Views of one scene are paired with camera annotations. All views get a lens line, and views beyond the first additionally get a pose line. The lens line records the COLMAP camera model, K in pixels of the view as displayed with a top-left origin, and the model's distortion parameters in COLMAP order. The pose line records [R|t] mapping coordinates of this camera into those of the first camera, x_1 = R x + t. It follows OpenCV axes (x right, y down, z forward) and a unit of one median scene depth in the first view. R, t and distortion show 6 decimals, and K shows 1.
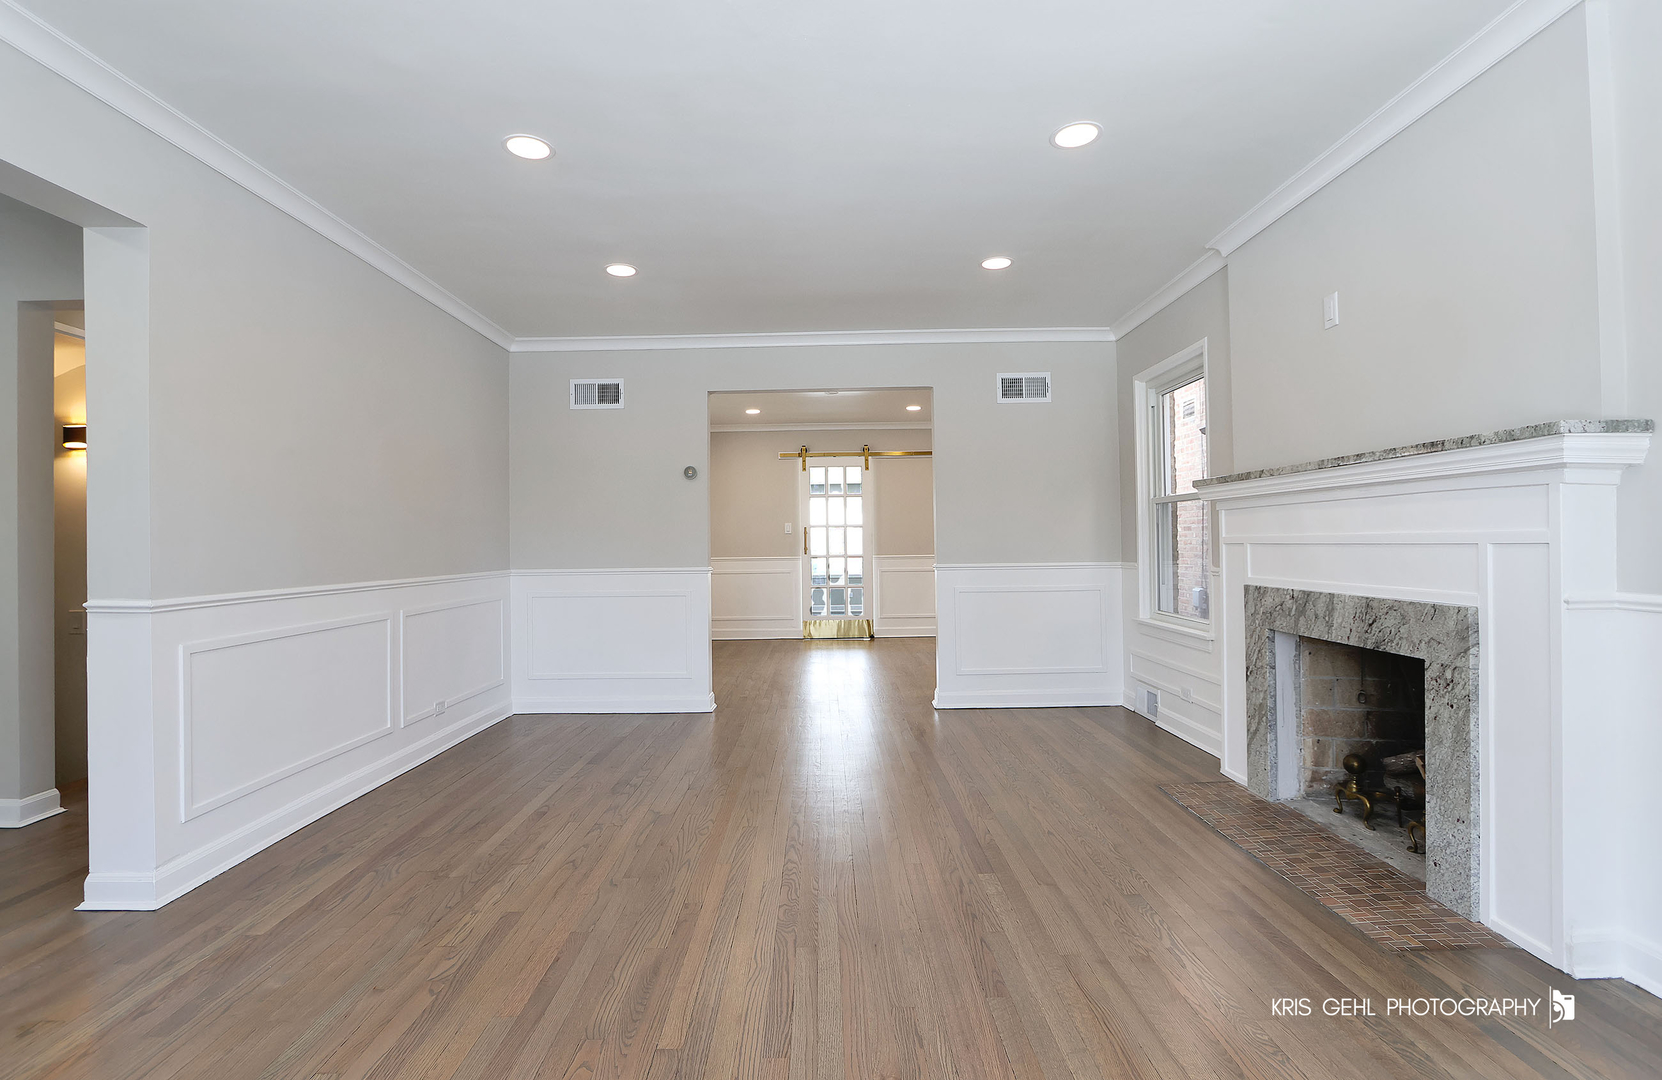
lens RADIAL K [[792.2, 0, 813.0], [0, 792.2, 533.2], [0, 0, 1]] dist [-0.018429, 0.001832]
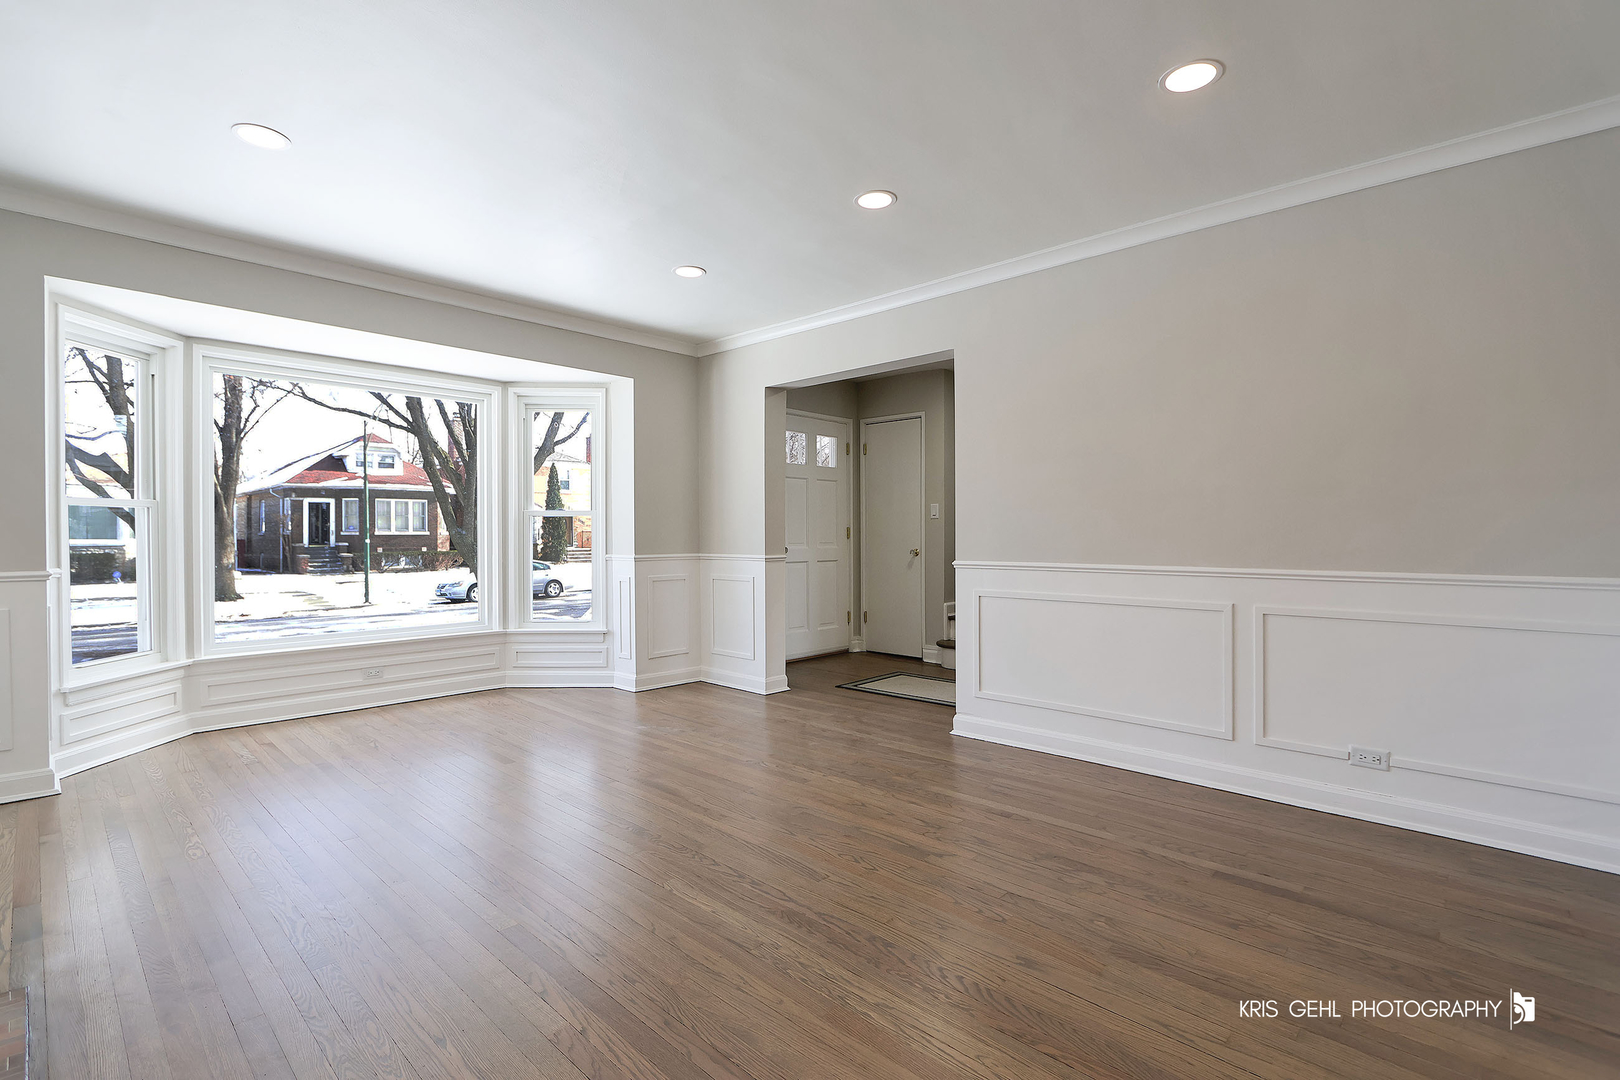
lens RADIAL K [[741.7, 0, 801.8], [0, 741.7, 539.7], [0, 0, 1]] dist [-0.034385, -0.000078]
pose [[-0.682374, 0.020230, -0.730723, 0.492191], [0.020382, 0.999755, 0.008644, 0.014084], [0.730719, -0.008995, -0.682620, 1.528852]]
